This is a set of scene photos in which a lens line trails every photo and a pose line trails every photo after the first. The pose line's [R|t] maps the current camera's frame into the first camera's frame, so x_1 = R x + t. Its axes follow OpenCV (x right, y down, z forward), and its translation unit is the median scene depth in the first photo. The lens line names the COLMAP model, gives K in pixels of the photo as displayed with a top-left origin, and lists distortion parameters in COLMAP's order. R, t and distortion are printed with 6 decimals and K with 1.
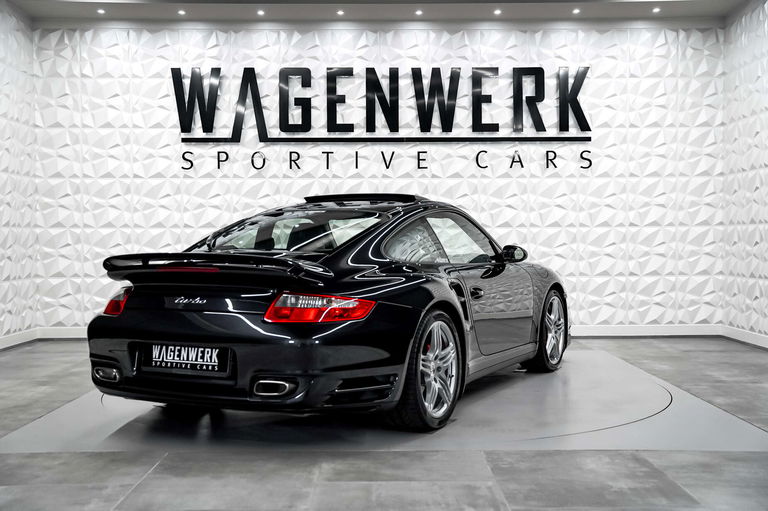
lens RADIAL K [[955.8, 0, 383.9], [0, 955.8, 254.9], [0, 0, 1]] dist [-0.063381, 0.000000]
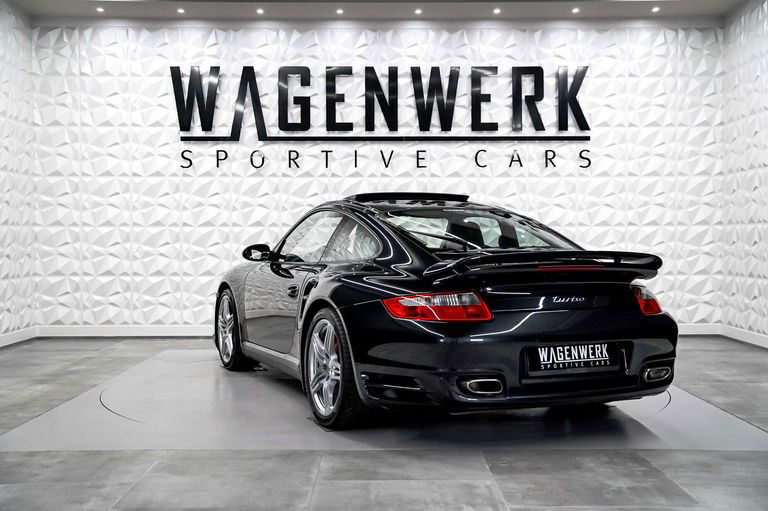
lens RADIAL K [[955.8, 0, 383.0], [0, 955.8, 255.1], [0, 0, 1]] dist [-0.063381, 0.000000]
pose [[0.999998, 0.001656, 0.001336, -0.106948], [-0.001658, 0.999998, 0.001355, 0.000369], [-0.001333, -0.001357, 0.999998, -0.002614]]
